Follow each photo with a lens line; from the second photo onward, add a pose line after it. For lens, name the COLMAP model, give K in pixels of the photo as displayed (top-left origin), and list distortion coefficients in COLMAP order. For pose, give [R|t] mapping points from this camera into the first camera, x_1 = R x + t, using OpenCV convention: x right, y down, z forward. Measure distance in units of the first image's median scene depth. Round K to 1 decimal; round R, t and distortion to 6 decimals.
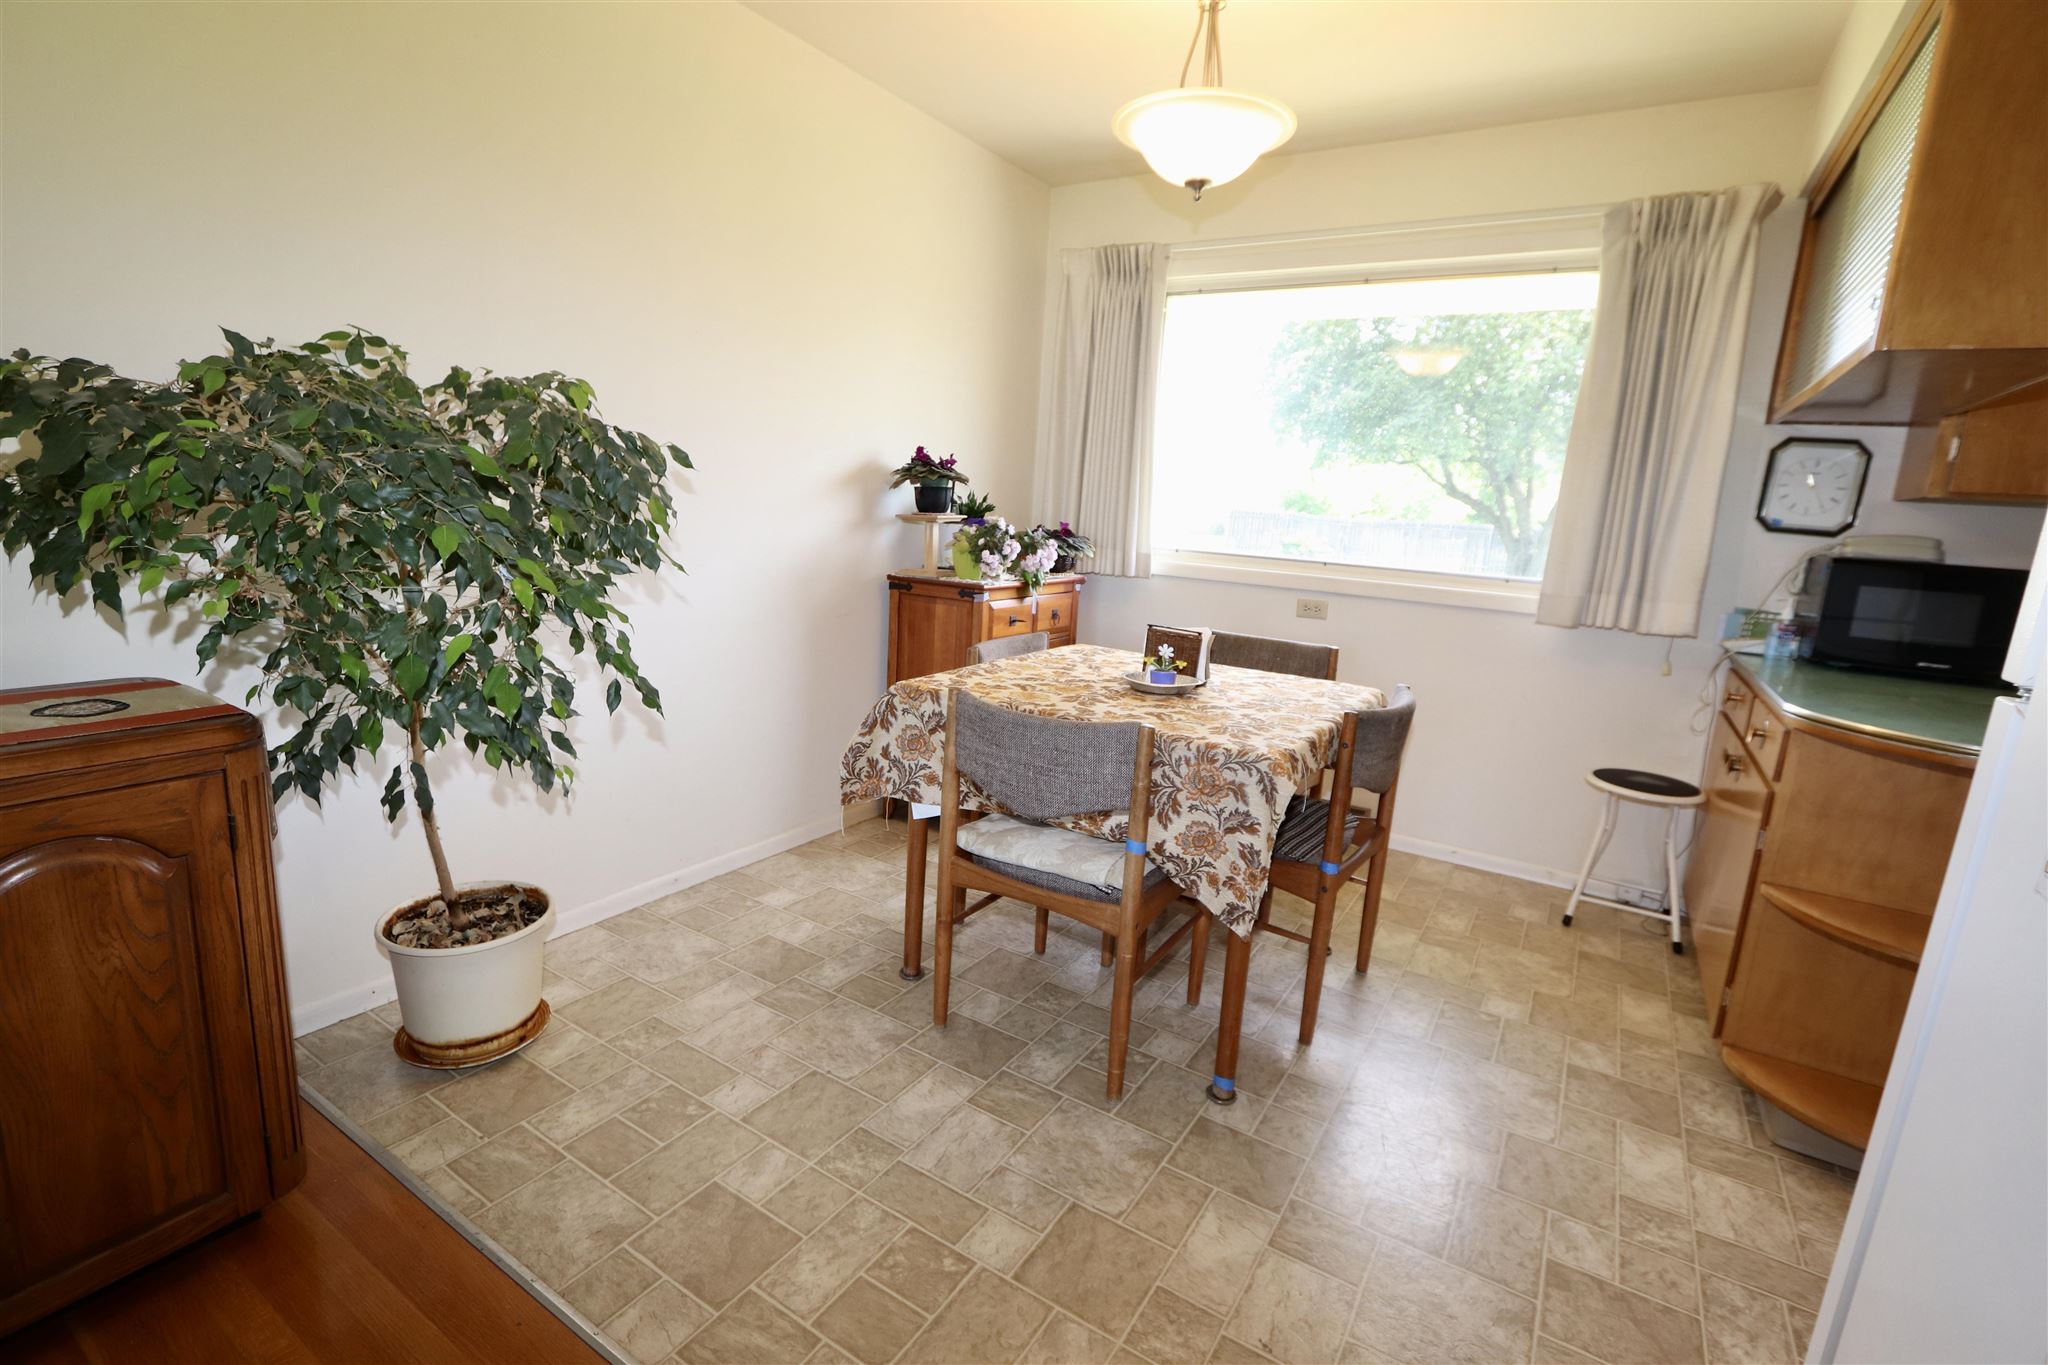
lens RADIAL K [[933.0, 0, 1016.2], [0, 933.0, 680.3], [0, 0, 1]] dist [-0.022498, 0.003776]
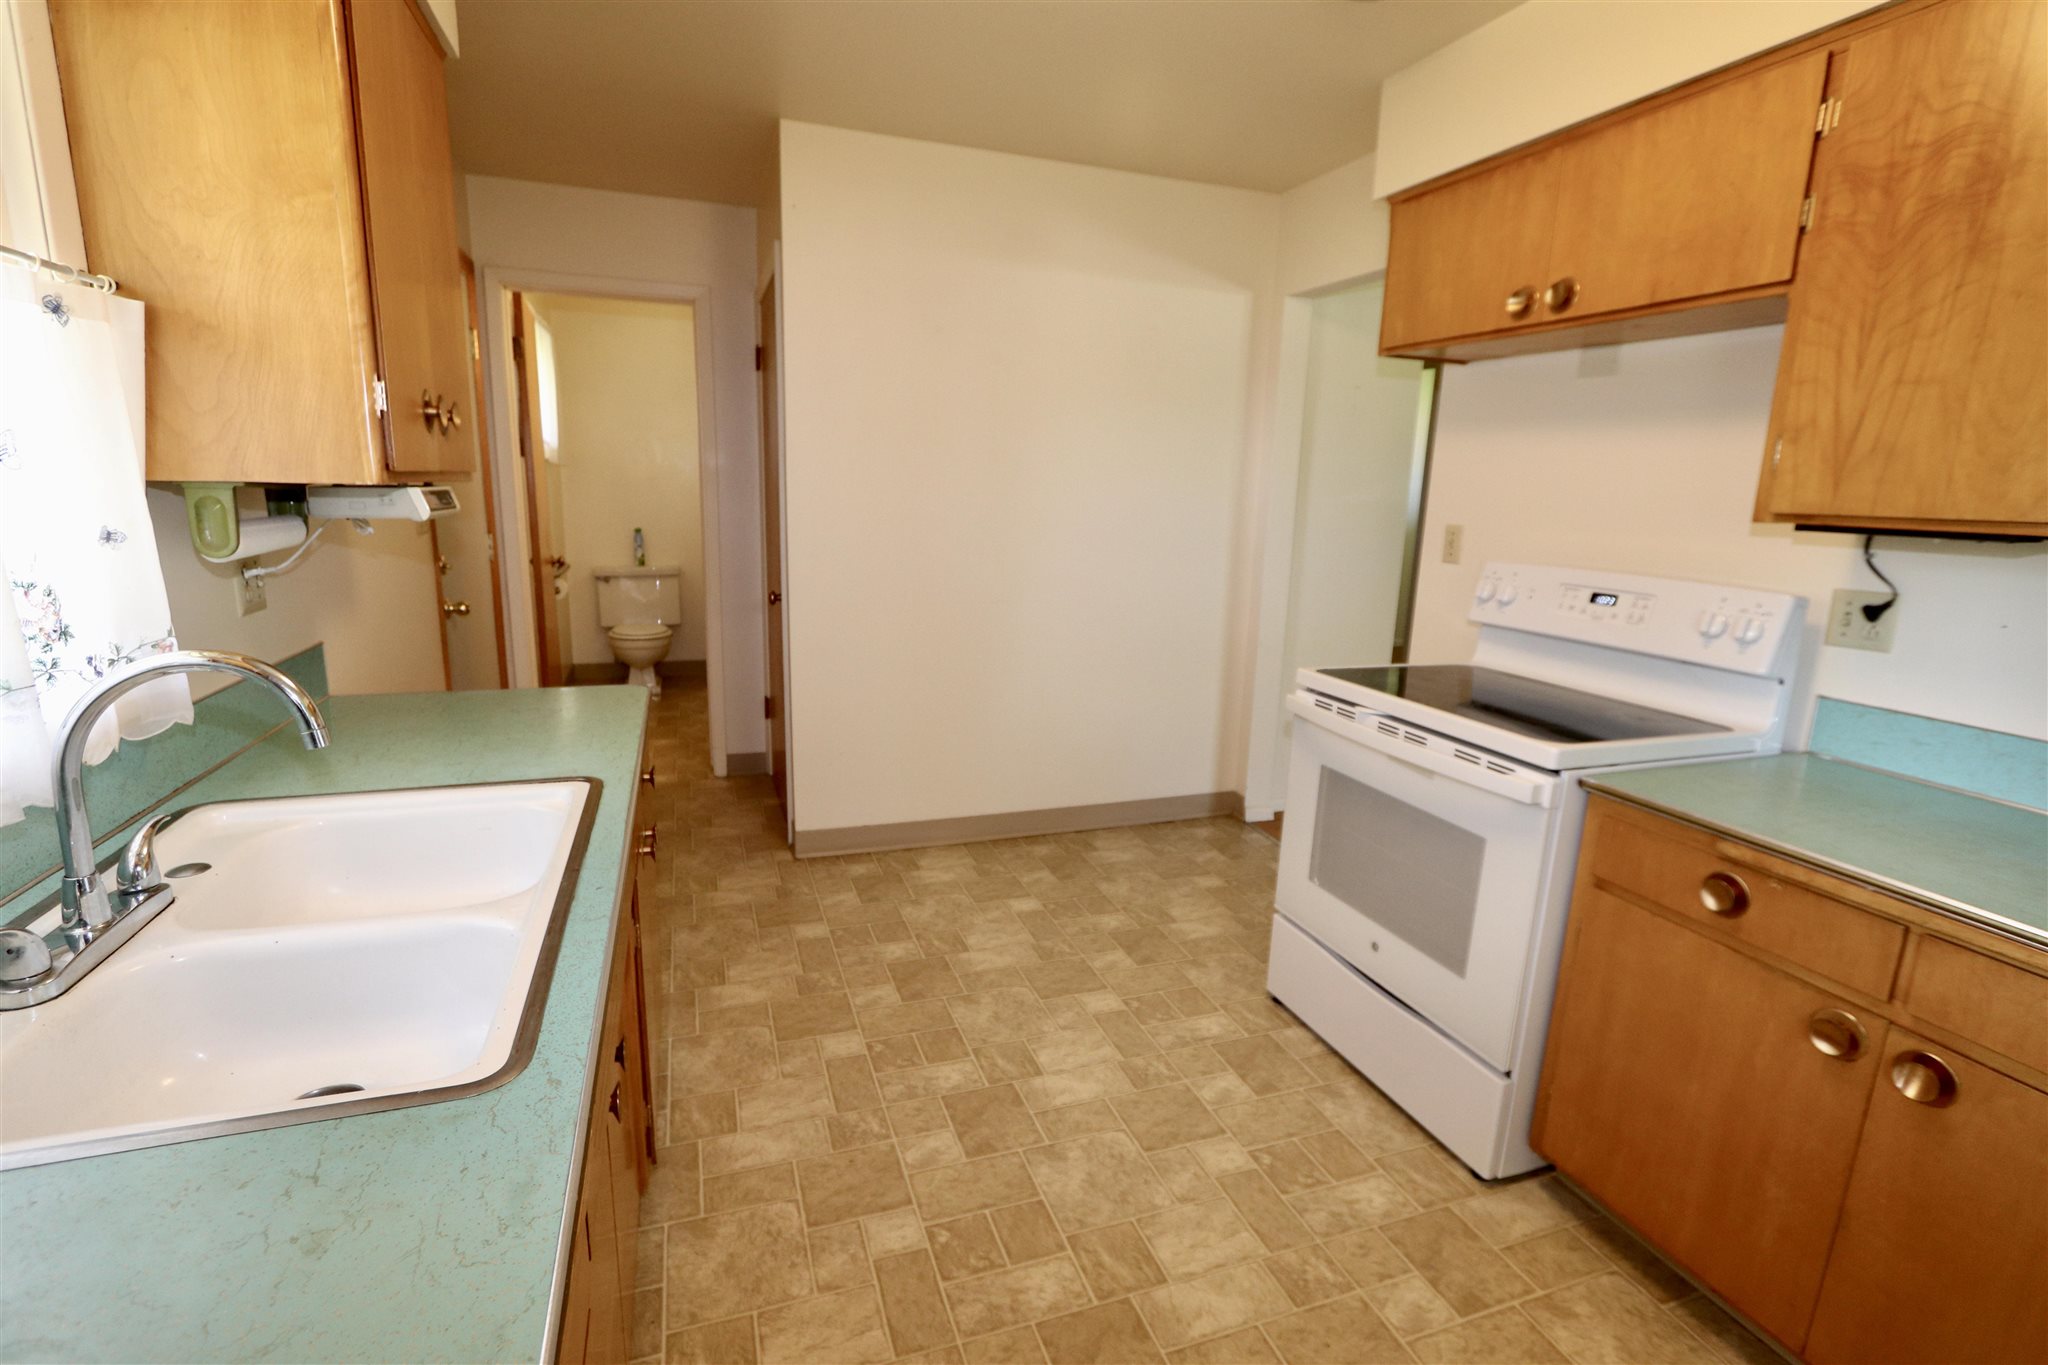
lens RADIAL K [[933.0, 0, 1016.2], [0, 933.0, 680.3], [0, 0, 1]] dist [-0.022498, 0.003776]
pose [[-0.781305, -0.211572, 0.587196, -0.707171], [0.041249, 0.921235, 0.386814, -0.533804], [-0.622784, 0.326441, -0.711039, 1.958121]]
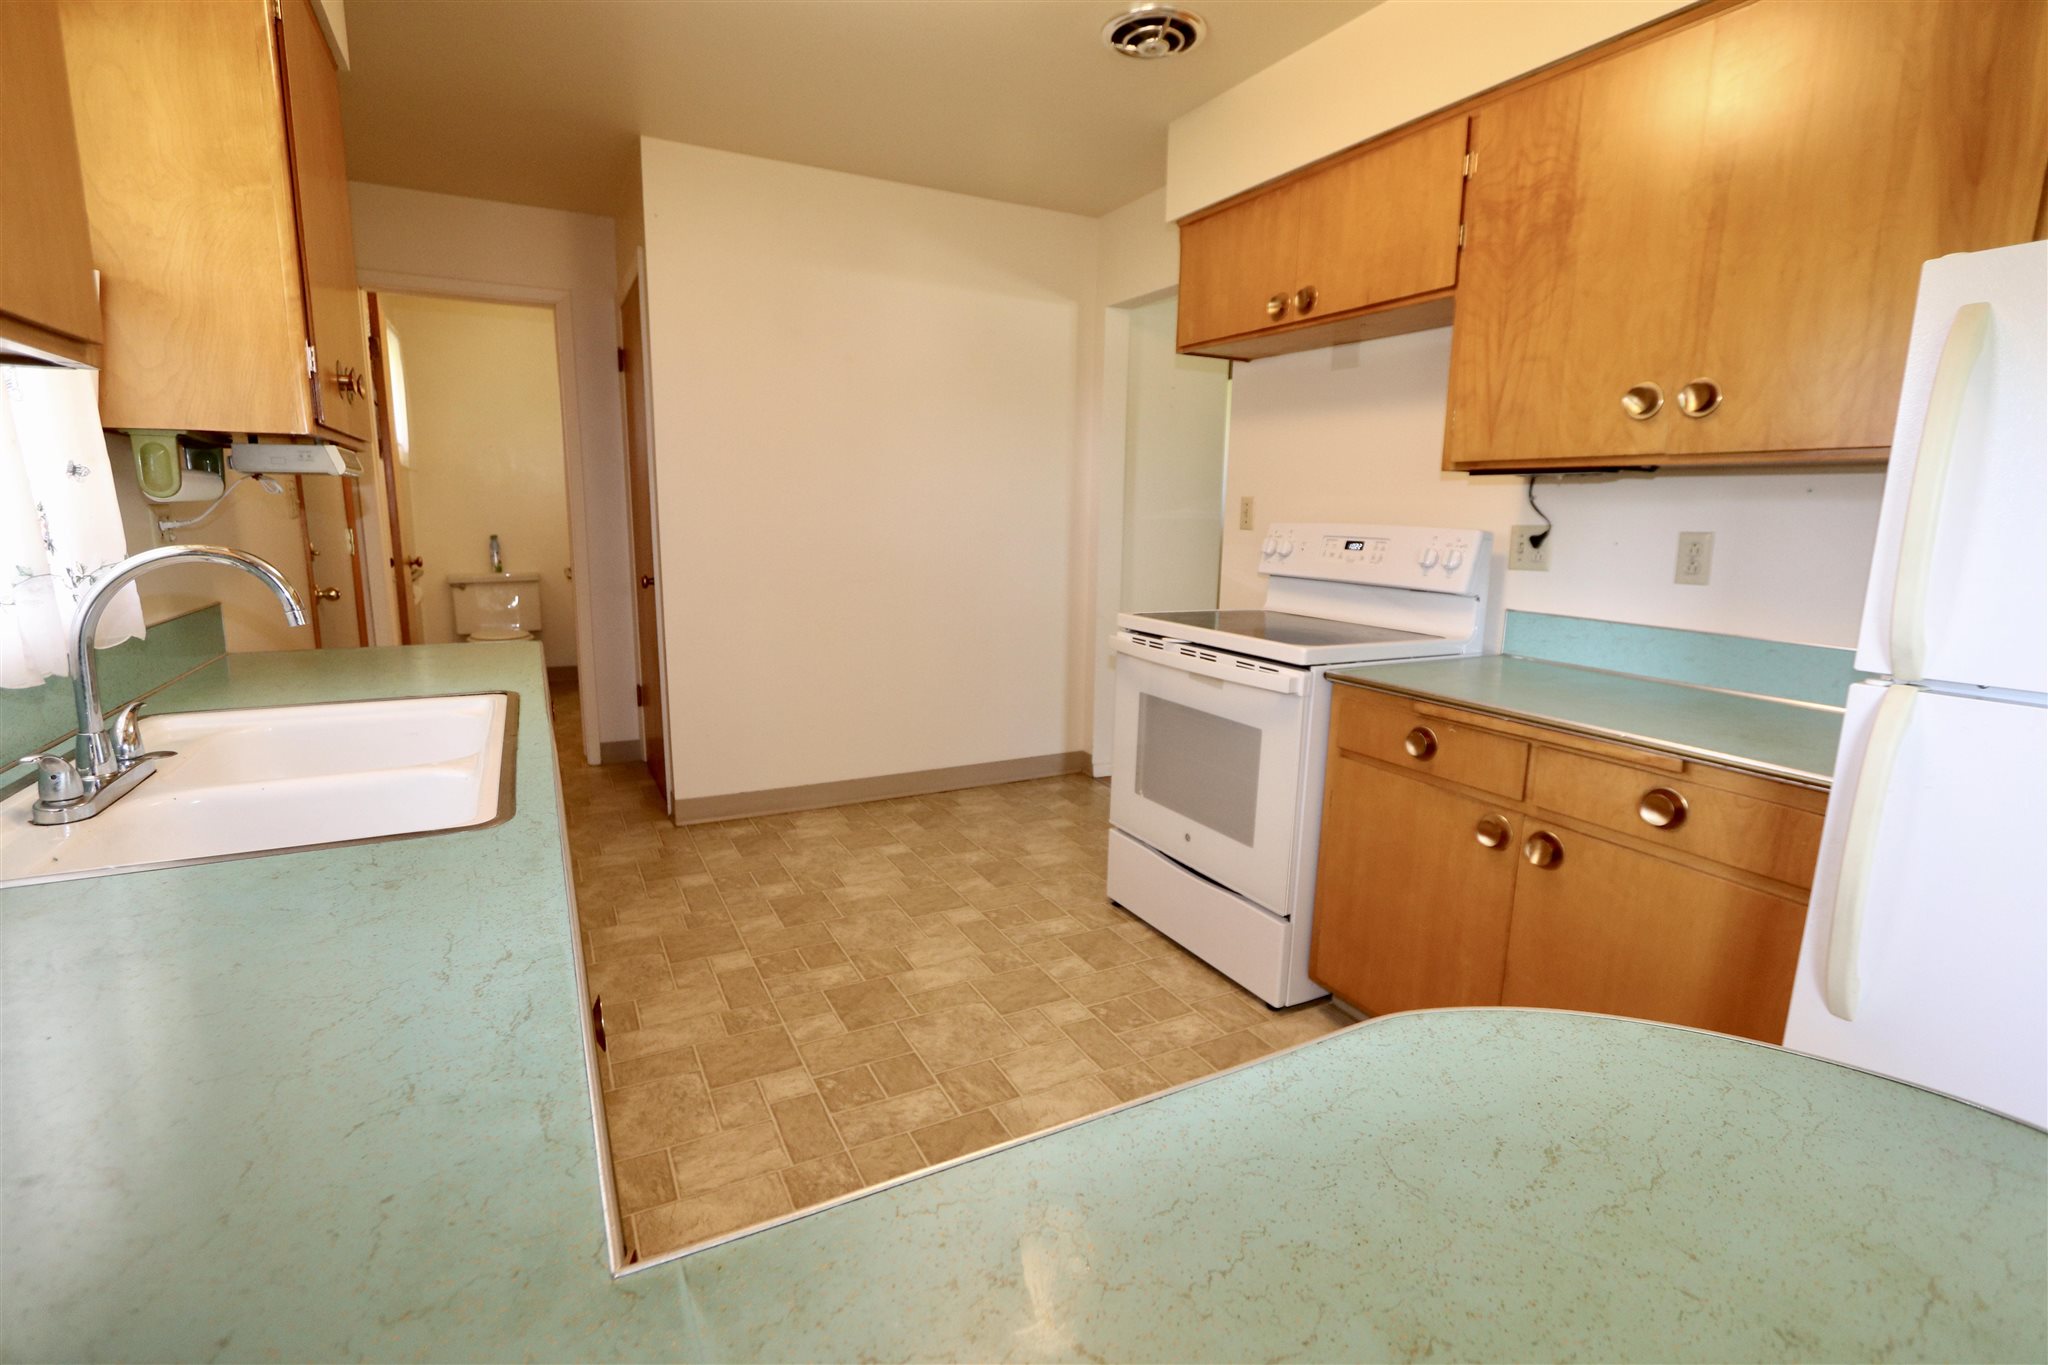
lens RADIAL K [[933.0, 0, 1016.2], [0, 933.0, 680.3], [0, 0, 1]] dist [-0.022498, 0.003776]
pose [[-0.863370, -0.166625, 0.476265, -0.871150], [0.025602, 0.928218, 0.371155, -0.497879], [-0.503921, 0.332638, -0.797129, 2.149746]]
